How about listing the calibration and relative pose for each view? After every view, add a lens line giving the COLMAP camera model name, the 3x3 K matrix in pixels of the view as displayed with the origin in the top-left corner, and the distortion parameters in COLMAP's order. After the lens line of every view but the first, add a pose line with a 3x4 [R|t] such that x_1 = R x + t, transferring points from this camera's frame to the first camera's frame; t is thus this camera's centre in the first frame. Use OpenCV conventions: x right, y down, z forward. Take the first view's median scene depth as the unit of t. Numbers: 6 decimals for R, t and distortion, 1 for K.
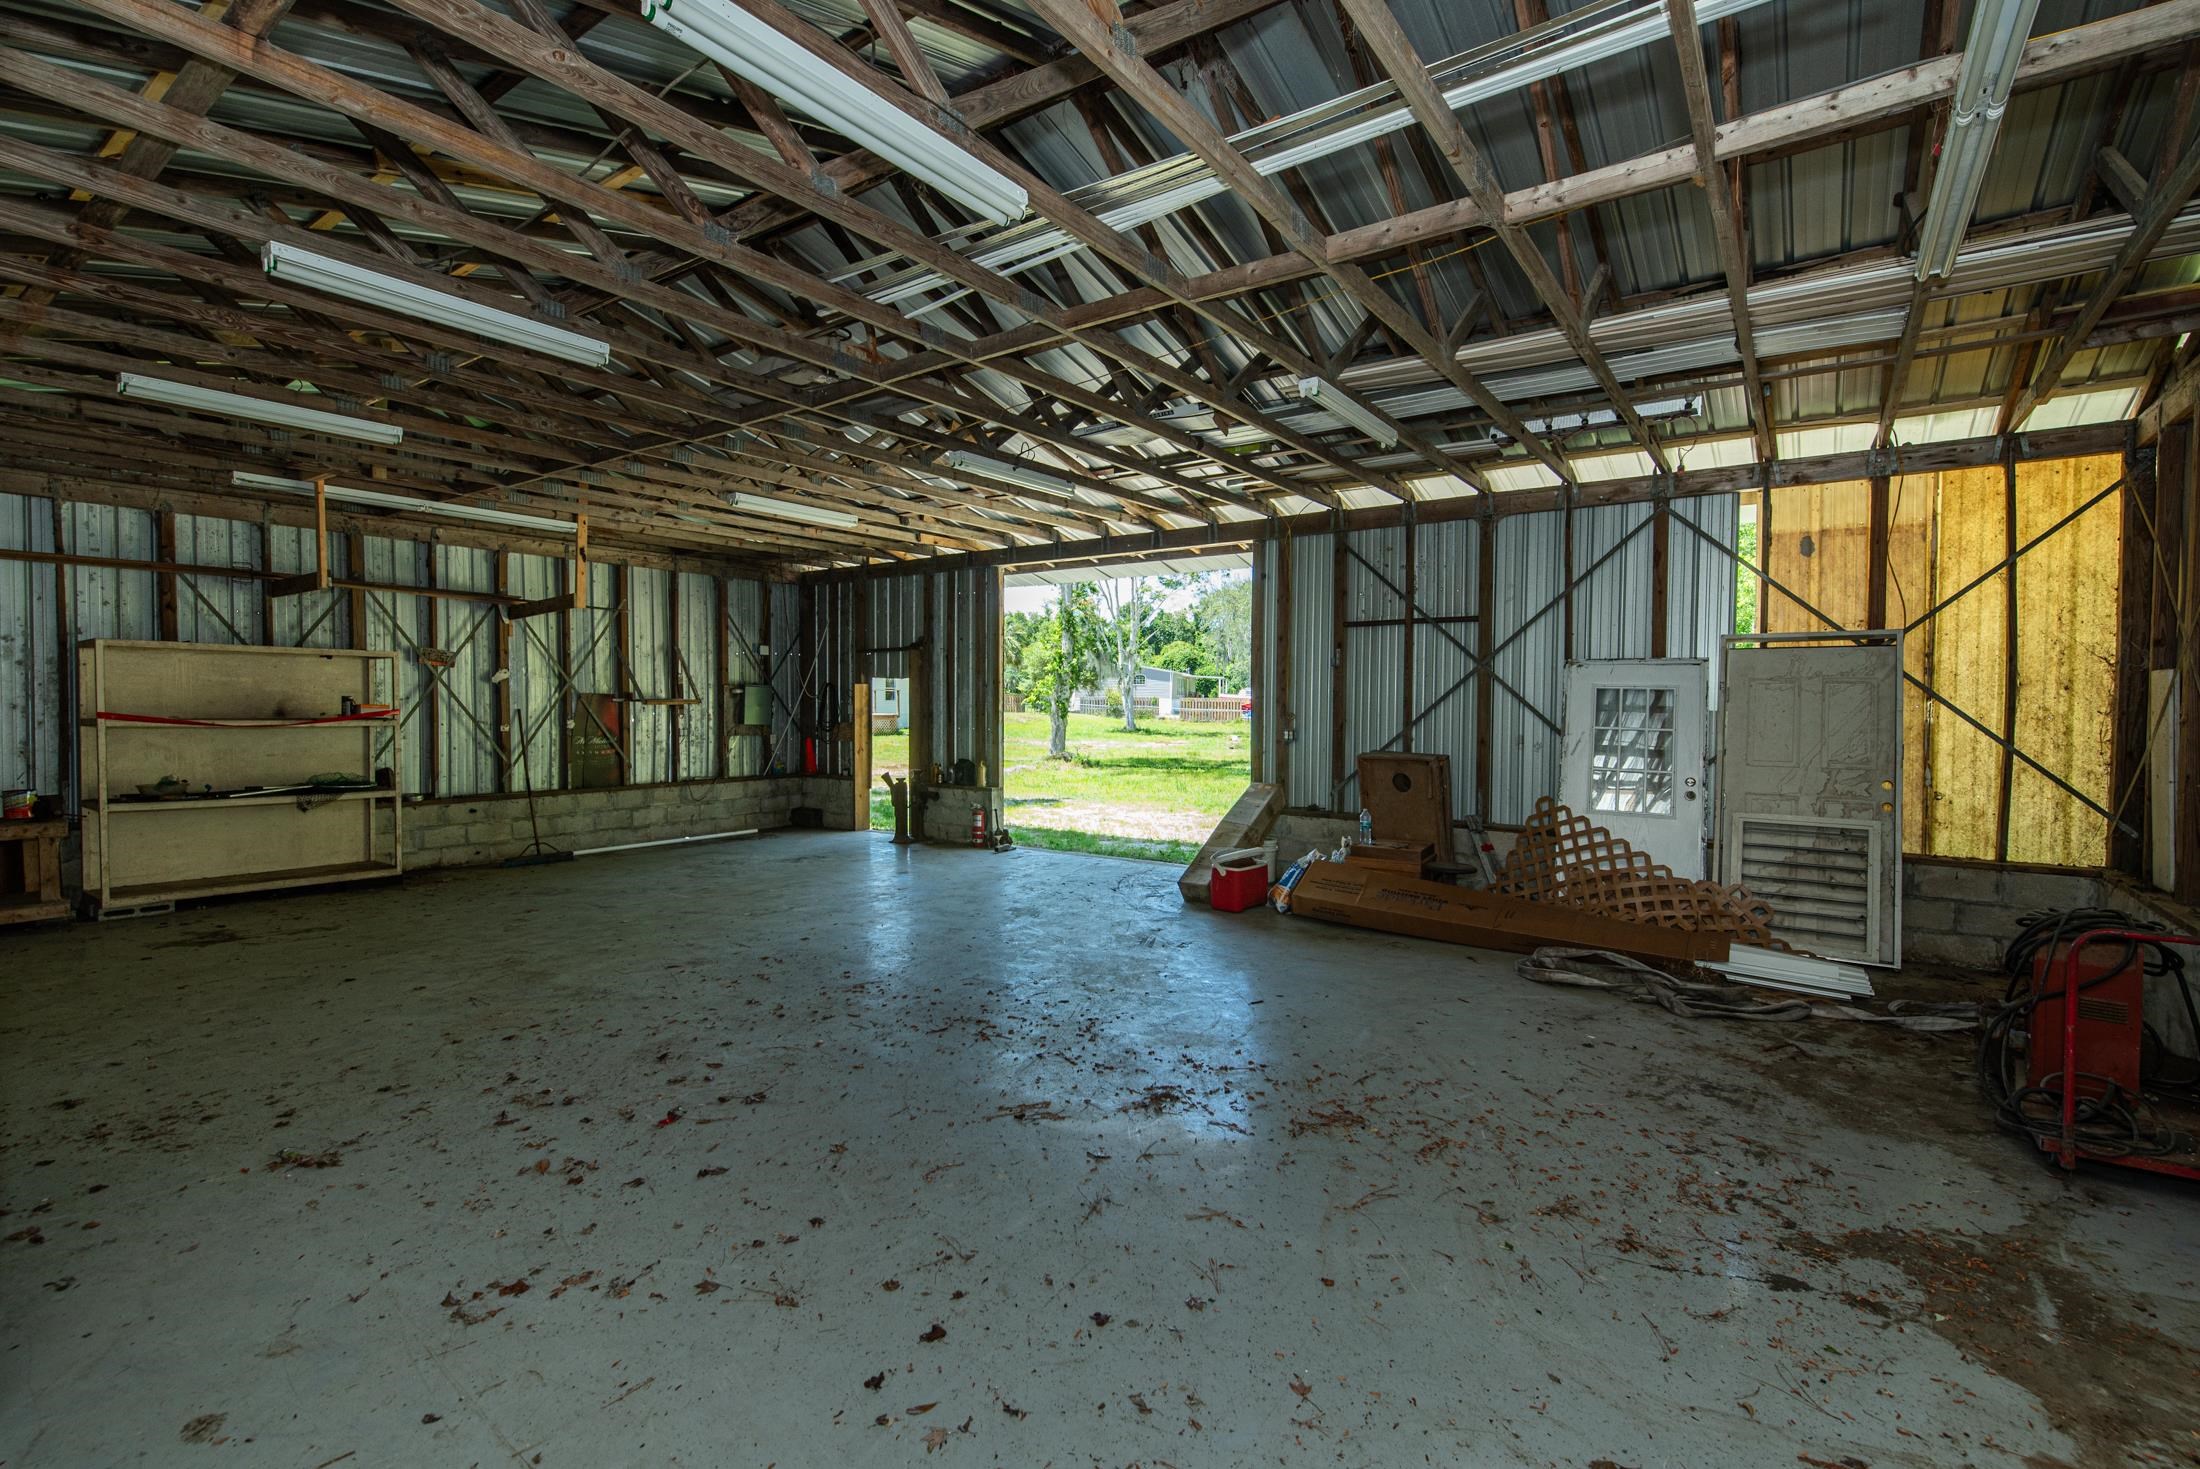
lens RADIAL K [[983.8, 0, 1090.7], [0, 983.8, 729.2], [0, 0, 1]] dist [0.003051, -0.000656]
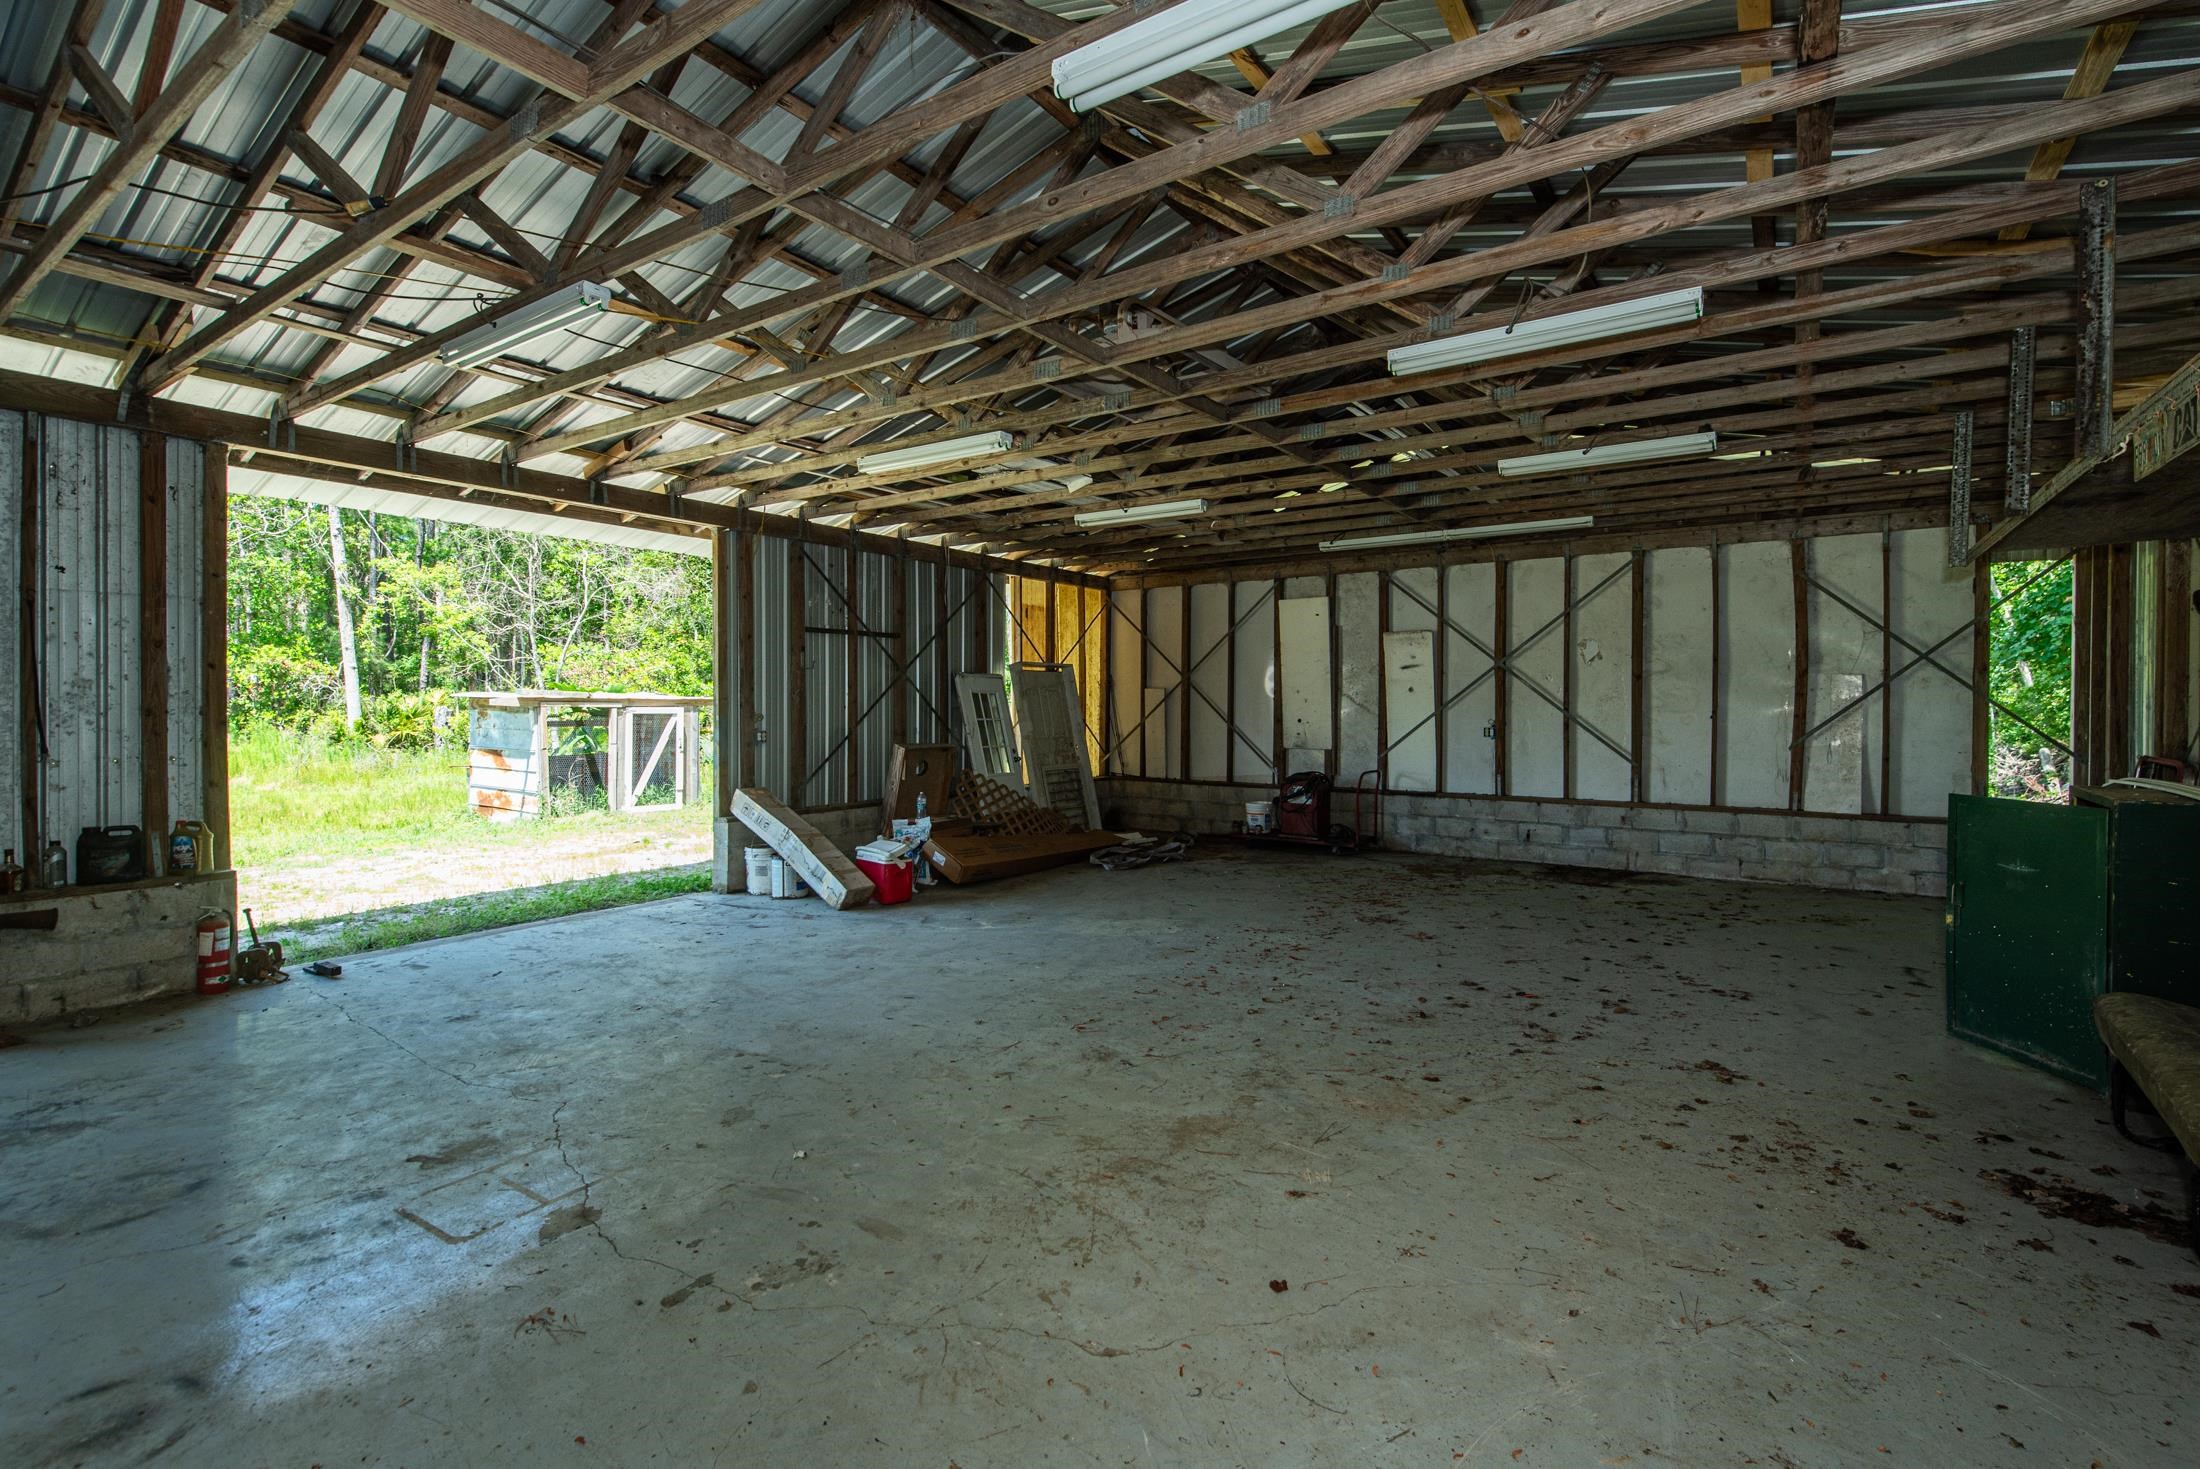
lens RADIAL K [[983.8, 0, 1093.6], [0, 983.8, 715.2], [0, 0, 1]] dist [0.003051, -0.000656]
pose [[-0.014058, -0.016853, 0.999759, -1.476518], [0.029739, 0.999409, 0.017265, -0.042910], [-0.999459, 0.029974, -0.013548, 1.309708]]
